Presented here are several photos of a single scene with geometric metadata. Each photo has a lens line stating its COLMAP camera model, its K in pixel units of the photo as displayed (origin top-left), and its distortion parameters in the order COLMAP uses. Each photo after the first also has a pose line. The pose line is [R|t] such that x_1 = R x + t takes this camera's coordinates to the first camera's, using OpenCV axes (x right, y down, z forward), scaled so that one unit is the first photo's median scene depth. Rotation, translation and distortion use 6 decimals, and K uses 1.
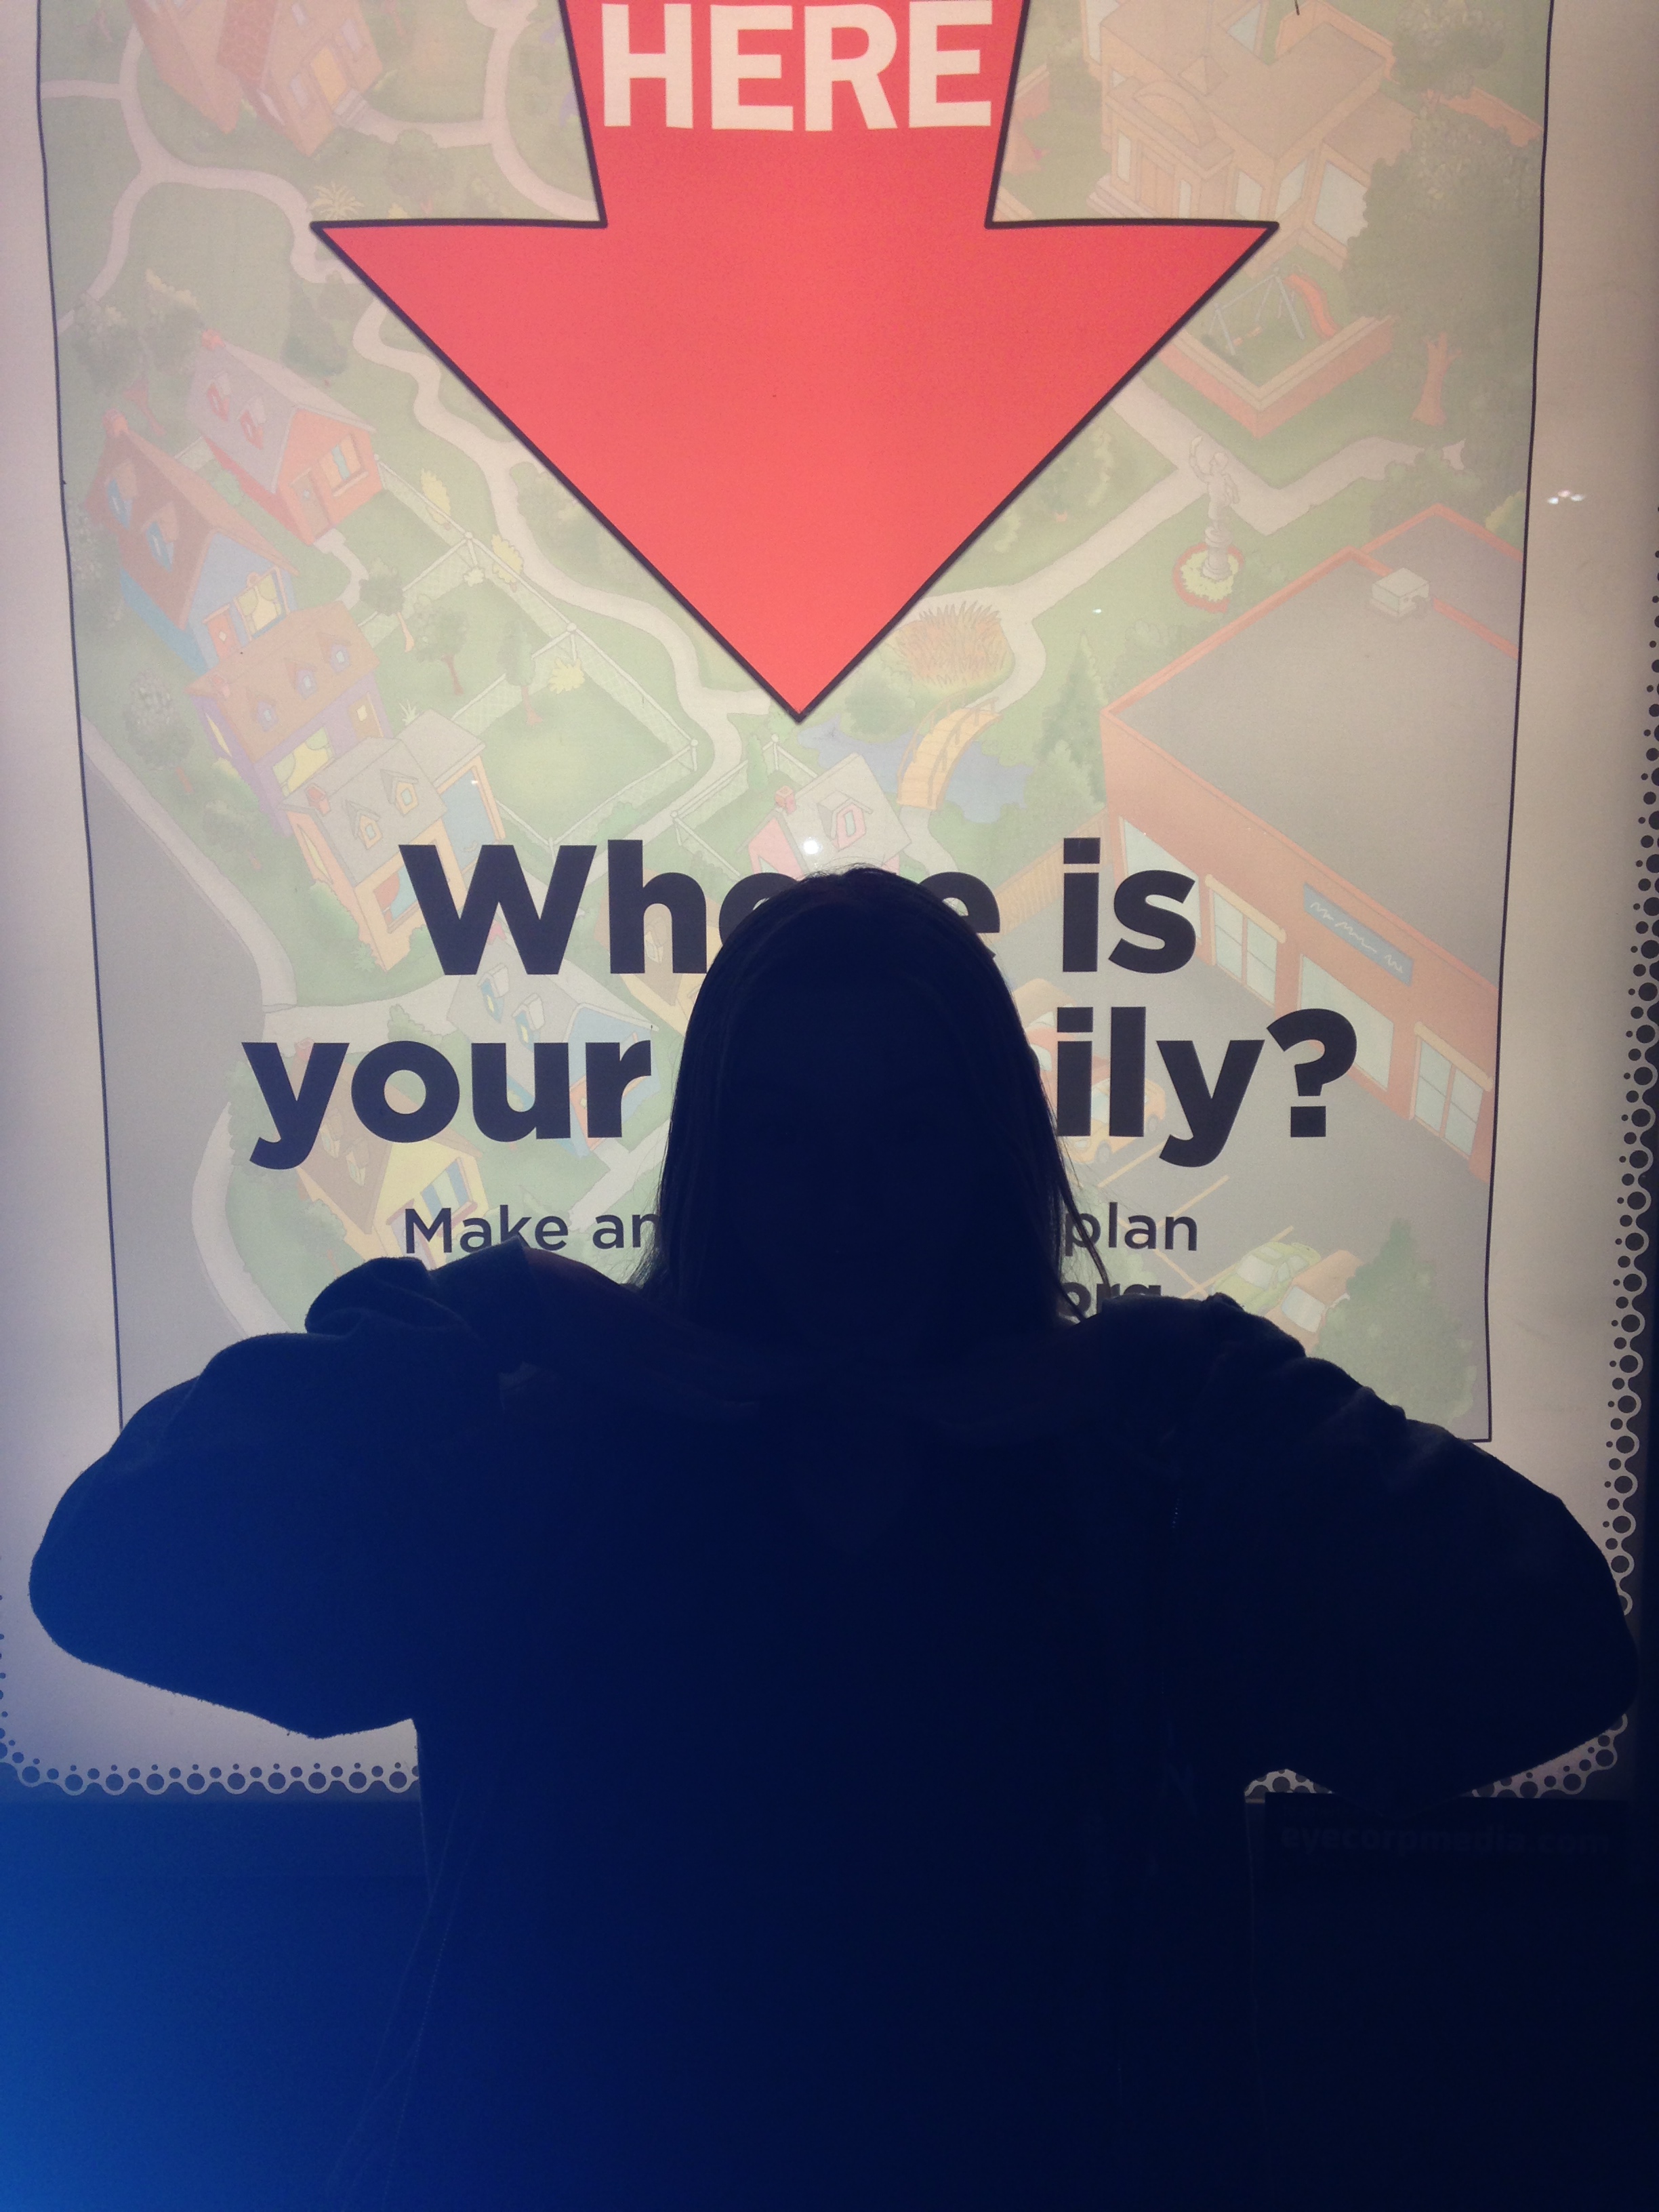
lens RADIAL K [[1731.4, 0, 831.2], [0, 1731.4, 1096.2], [0, 0, 1]] dist [0.114529, -0.144917]
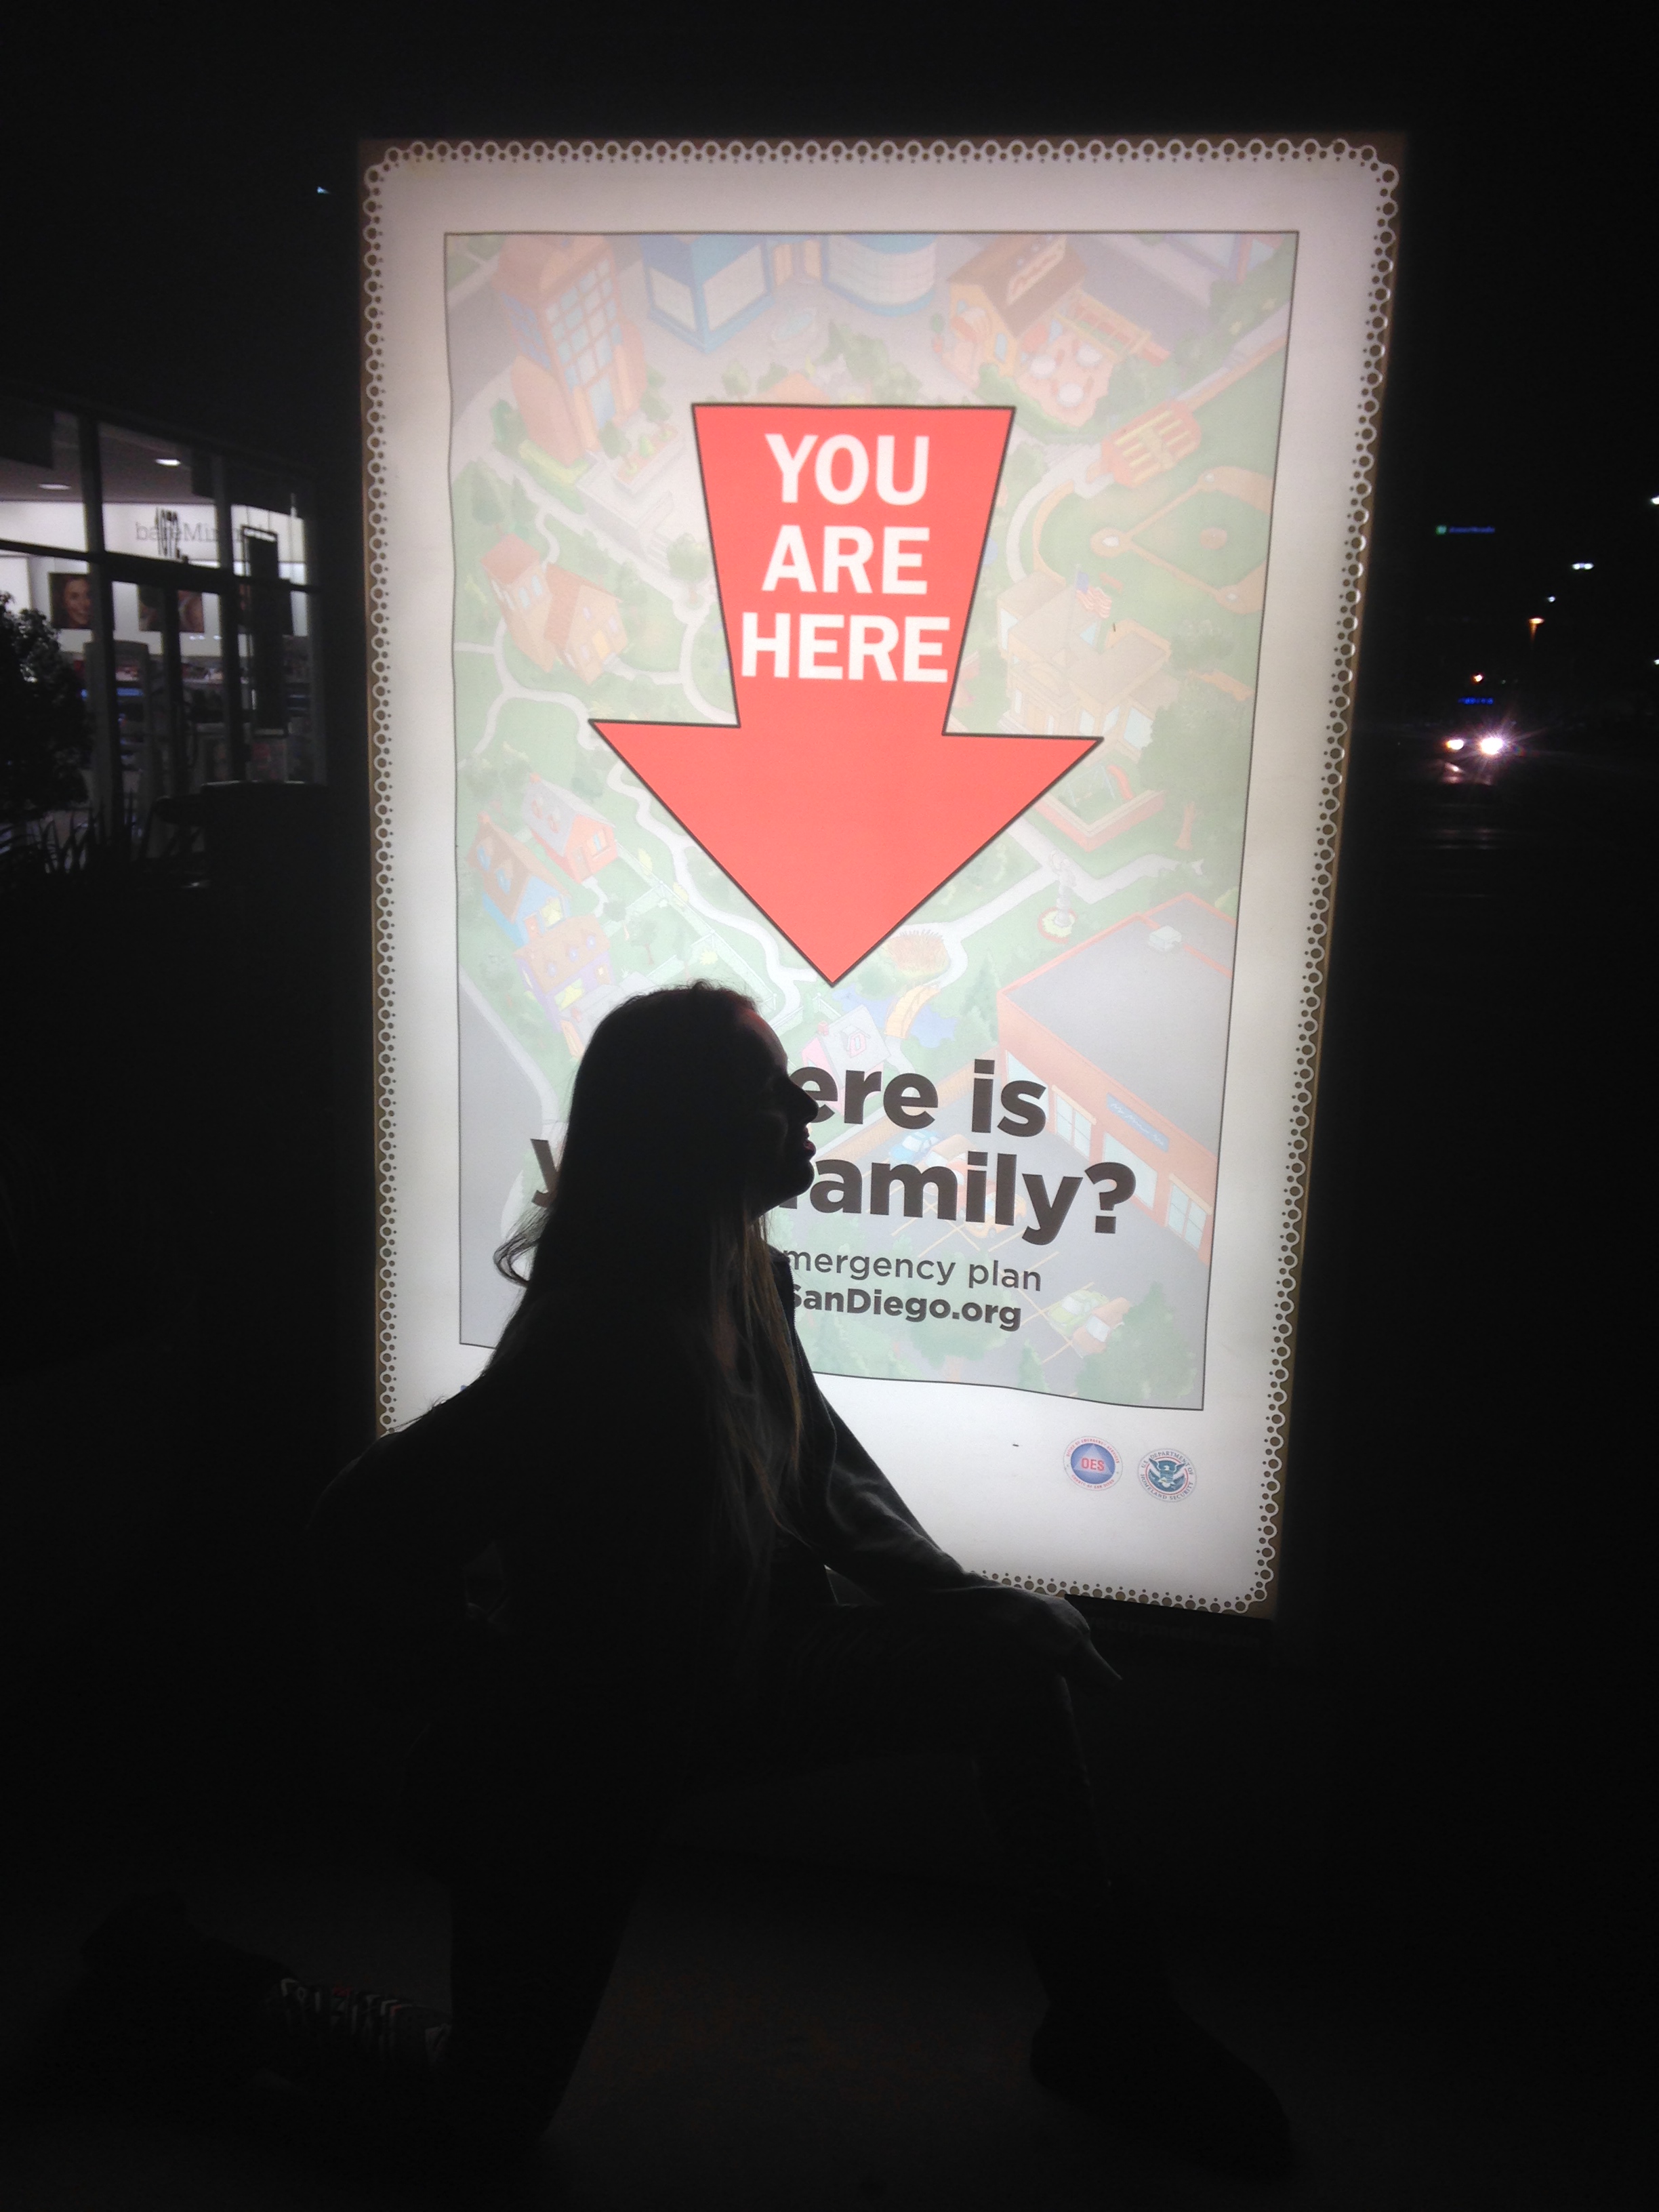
lens RADIAL K [[1731.4, 0, 854.8], [0, 1731.4, 1106.2], [0, 0, 1]] dist [0.114529, -0.144917]
pose [[0.988333, 0.066488, -0.137032, 0.263509], [-0.058856, 0.996520, 0.059017, -0.200960], [0.140479, -0.050264, 0.988807, -0.803814]]
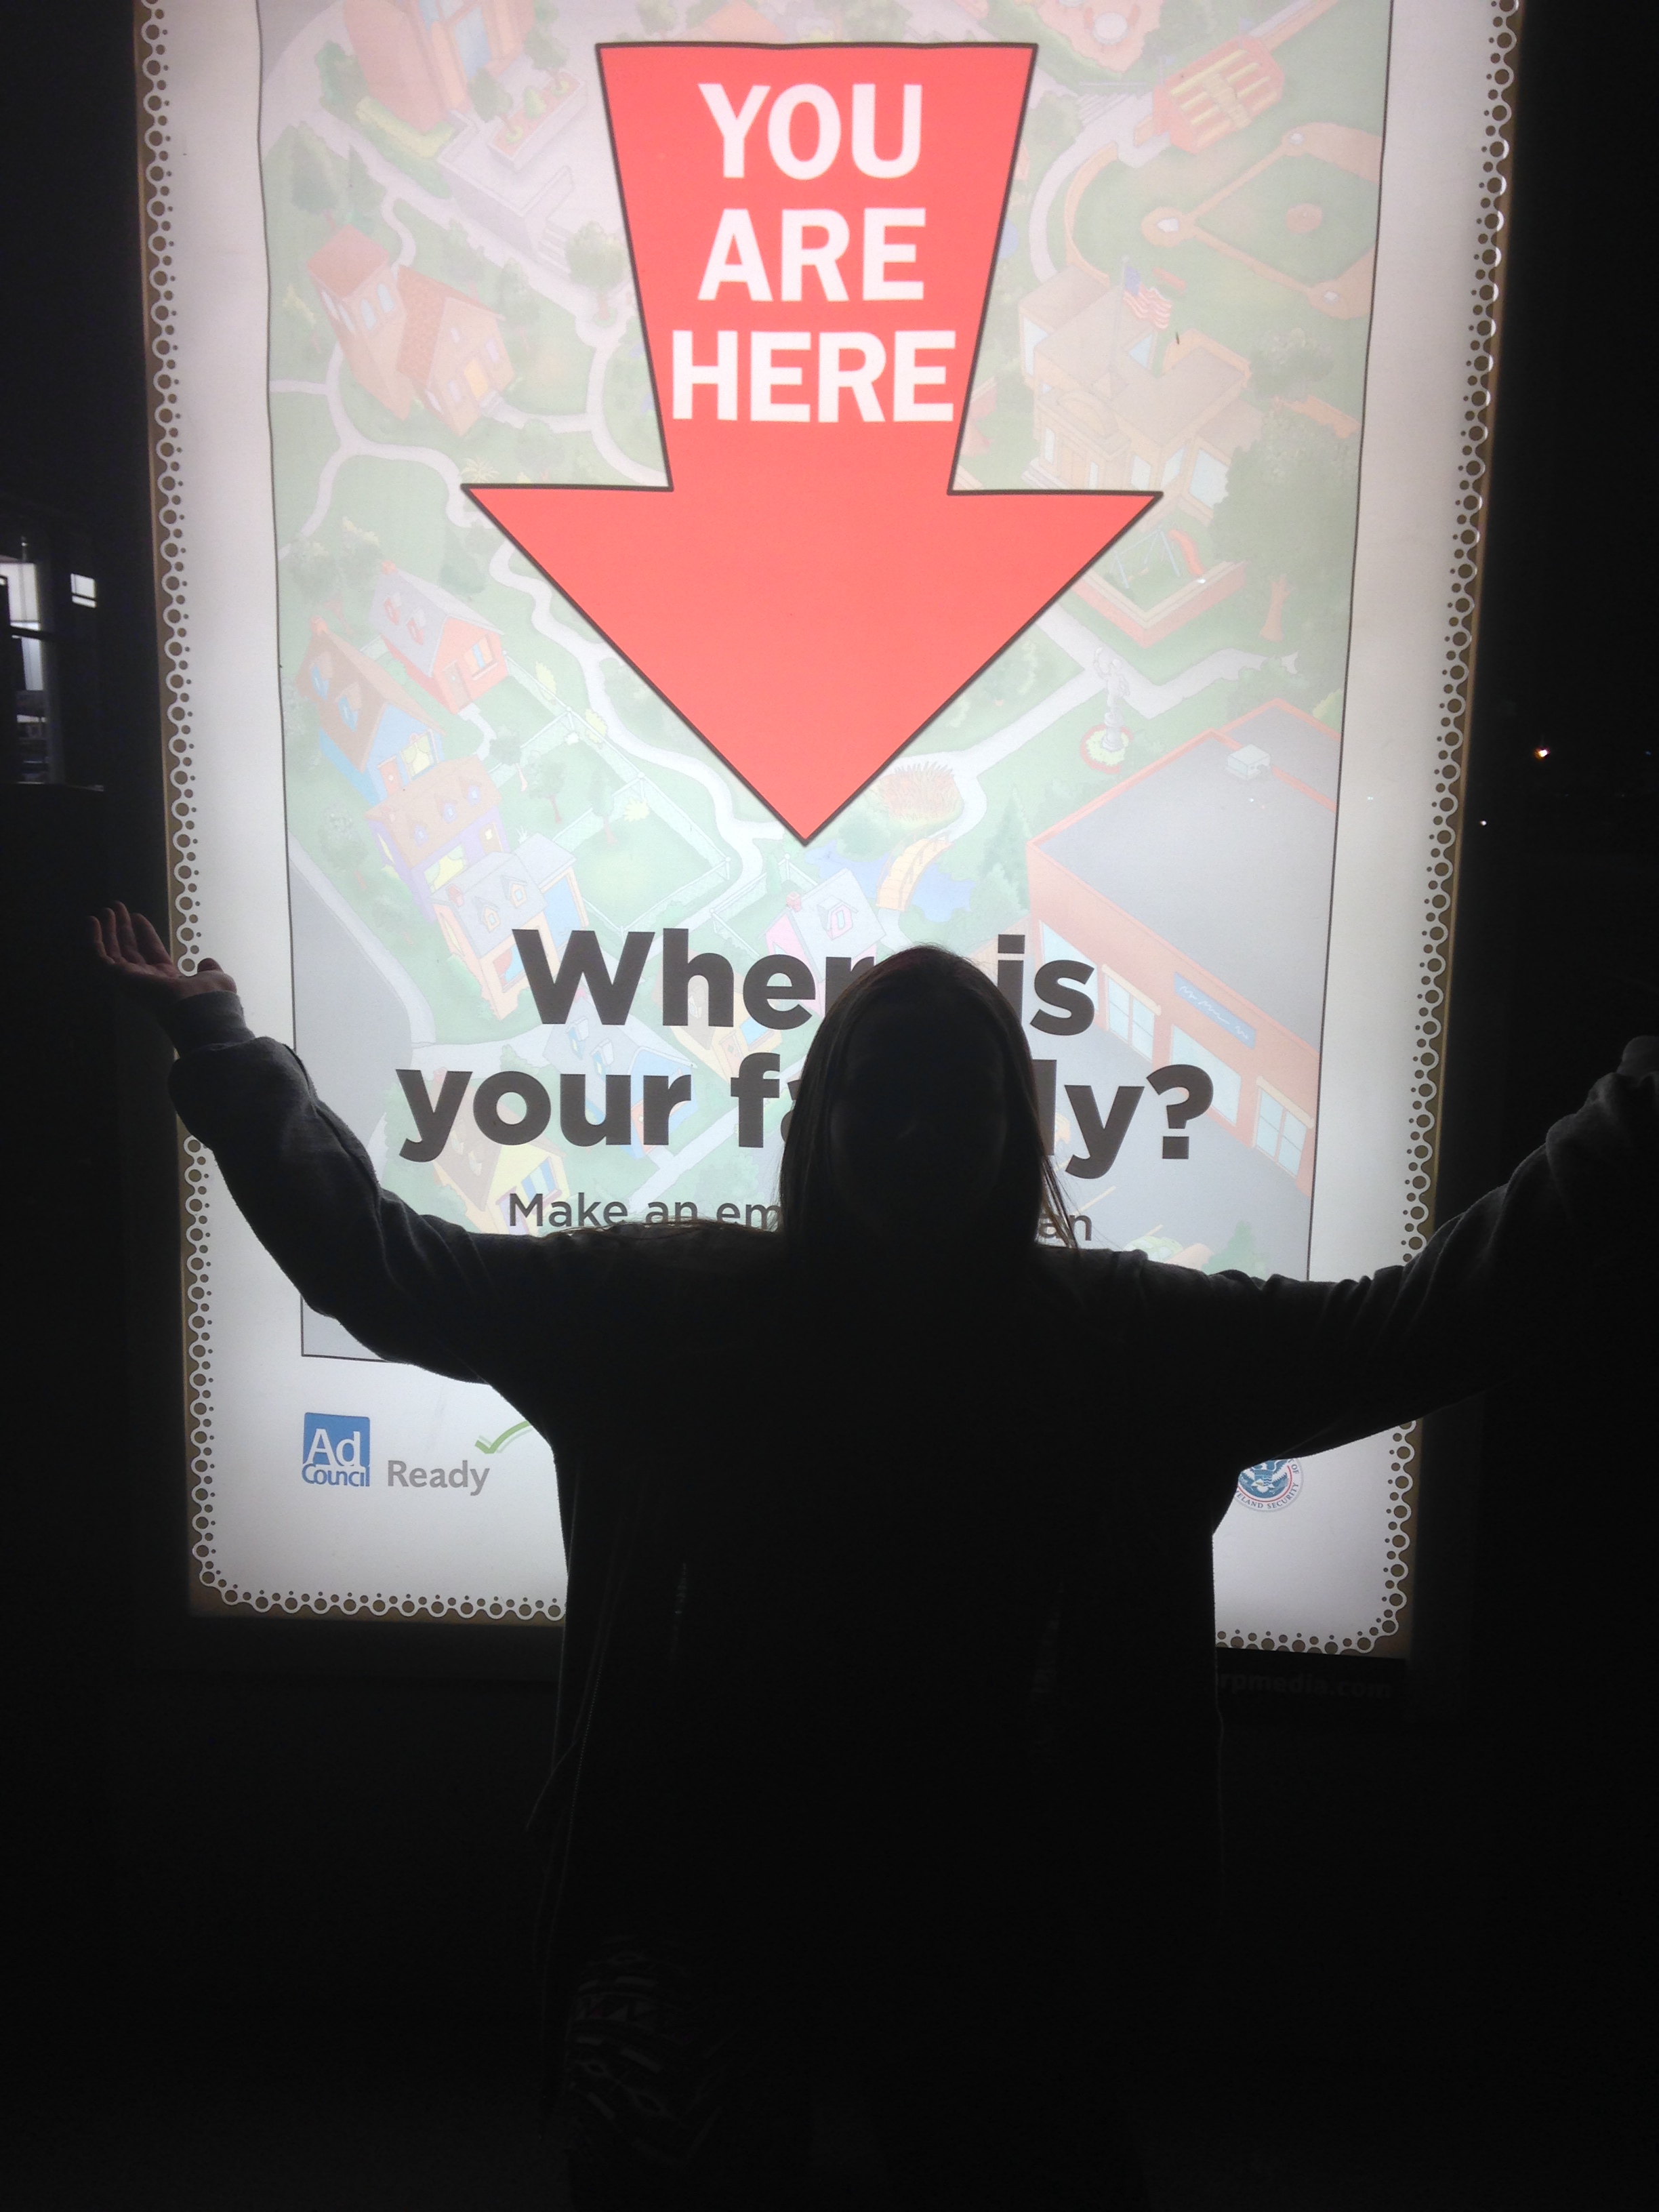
lens RADIAL K [[1731.4, 0, 820.5], [0, 1731.4, 1095.1], [0, 0, 1]] dist [0.114529, -0.144917]
pose [[0.998886, 0.025640, -0.039619, 0.052999], [-0.024844, 0.999482, 0.020444, -0.048054], [0.040123, -0.019437, 0.999006, -0.365345]]
